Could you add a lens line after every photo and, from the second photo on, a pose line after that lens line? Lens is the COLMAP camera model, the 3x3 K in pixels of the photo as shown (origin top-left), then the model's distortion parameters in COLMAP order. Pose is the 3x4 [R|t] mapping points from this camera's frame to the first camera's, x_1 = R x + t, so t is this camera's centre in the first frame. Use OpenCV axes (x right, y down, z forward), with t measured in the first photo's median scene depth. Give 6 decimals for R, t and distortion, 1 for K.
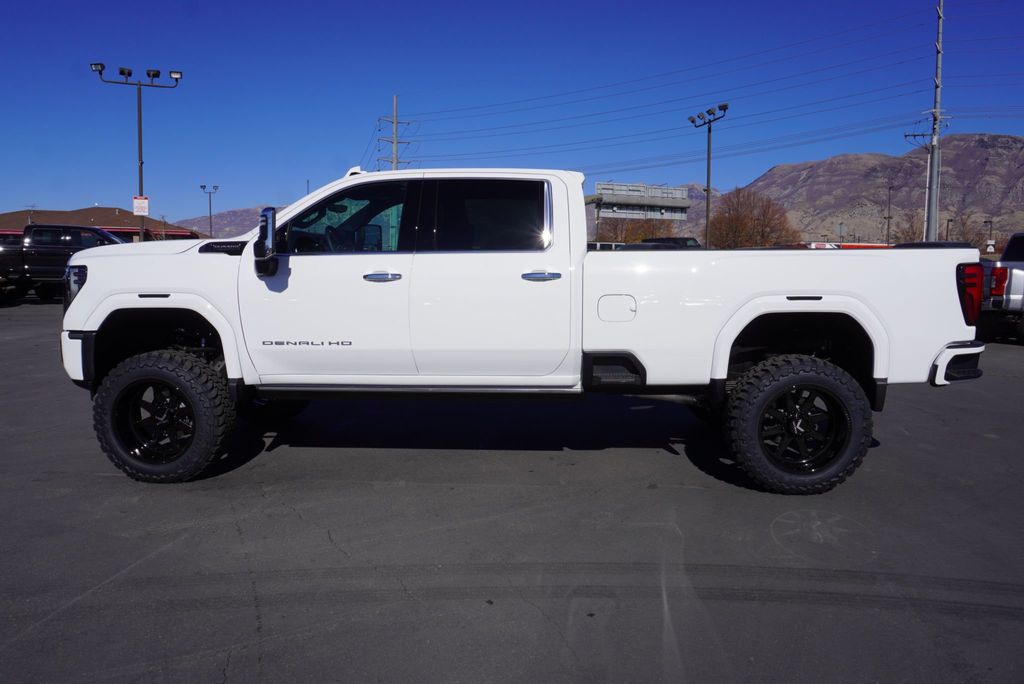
lens RADIAL K [[725.9, 0, 489.8], [0, 725.9, 337.4], [0, 0, 1]] dist [-0.017332, 0.027241]
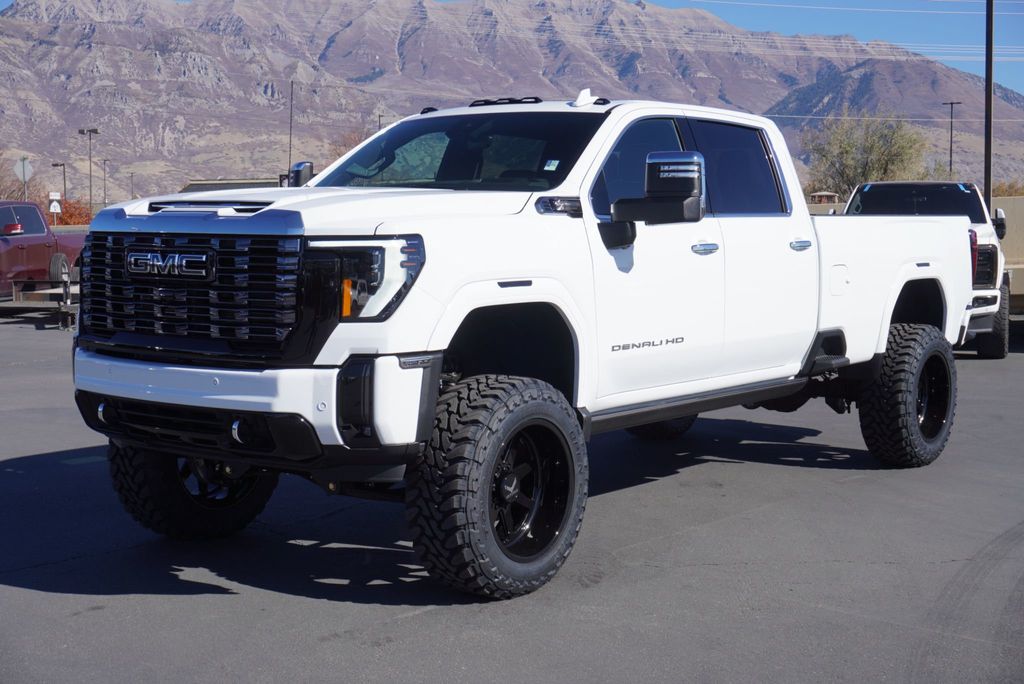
lens RADIAL K [[1555.5, 0, 516.5], [0, 1555.5, 350.5], [0, 0, 1]] dist [0.054632, 0.000000]
pose [[0.531496, -0.066073, 0.844480, -0.322530], [0.088662, 0.995816, 0.022112, -0.006273], [-0.842408, 0.063121, 0.535131, 0.063002]]
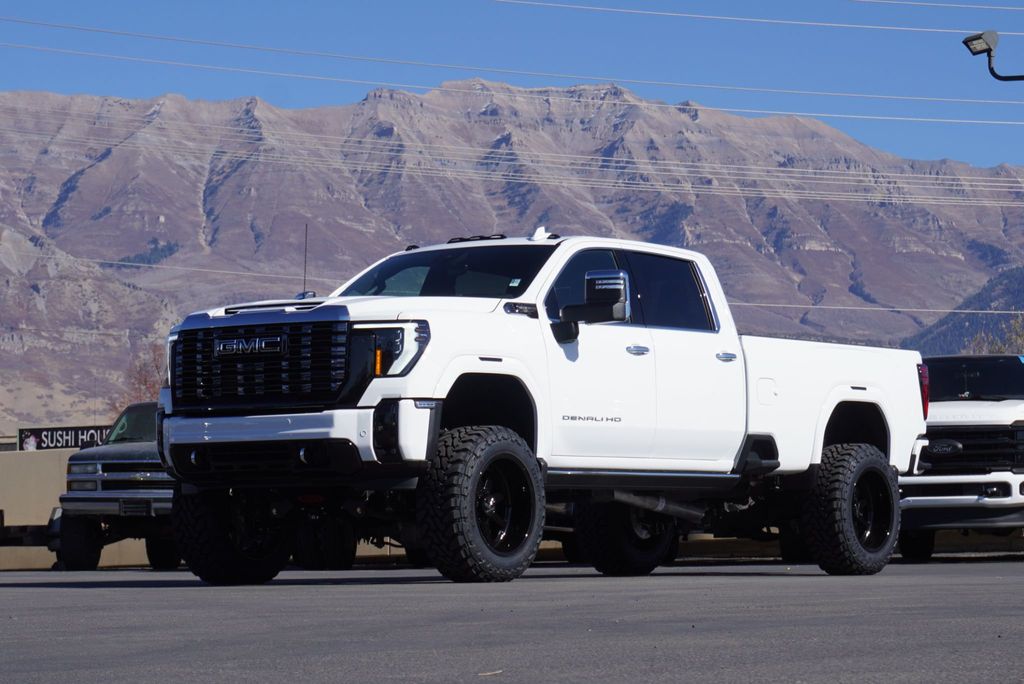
lens RADIAL K [[3388.5, 0, 509.5], [0, 3388.5, 344.1], [0, 0, 1]] dist [0.248631, 0.000000]
pose [[0.514511, 0.053139, 0.855836, -0.800569], [0.103235, 0.986980, -0.123344, 0.086942], [-0.851247, 0.151814, 0.502326, -0.213671]]
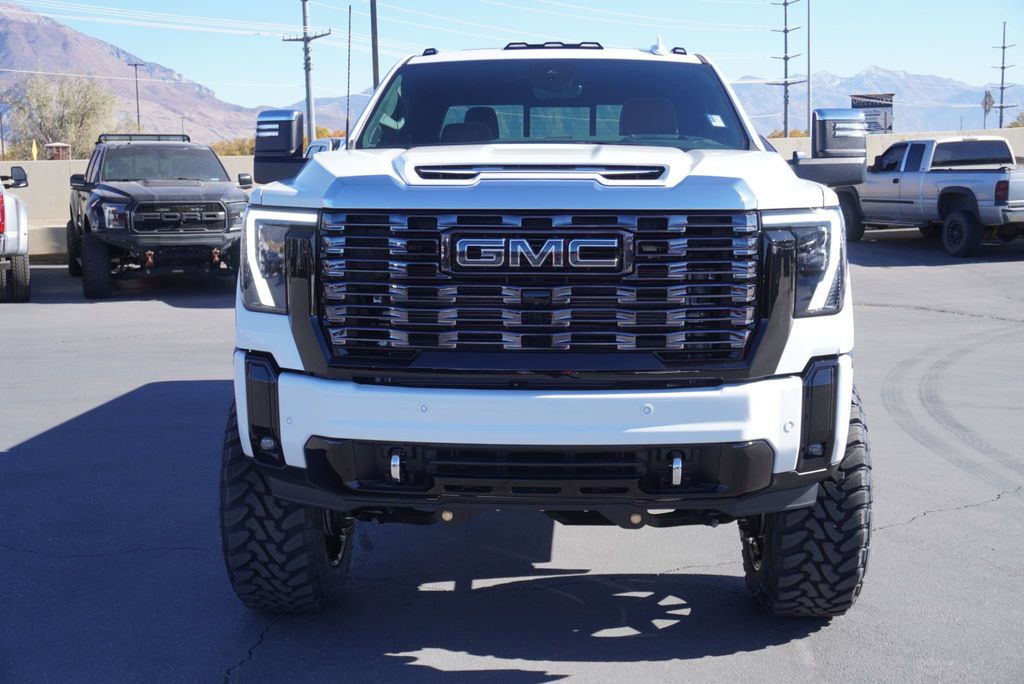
lens RADIAL K [[1310.8, 0, 550.8], [0, 1310.8, 344.7], [0, 0, 1]] dist [0.056564, 0.000000]
pose [[-0.065165, -0.129835, 0.989392, -0.289964], [0.112382, 0.984237, 0.136560, -0.030578], [-0.991526, 0.120089, -0.049546, 0.258494]]
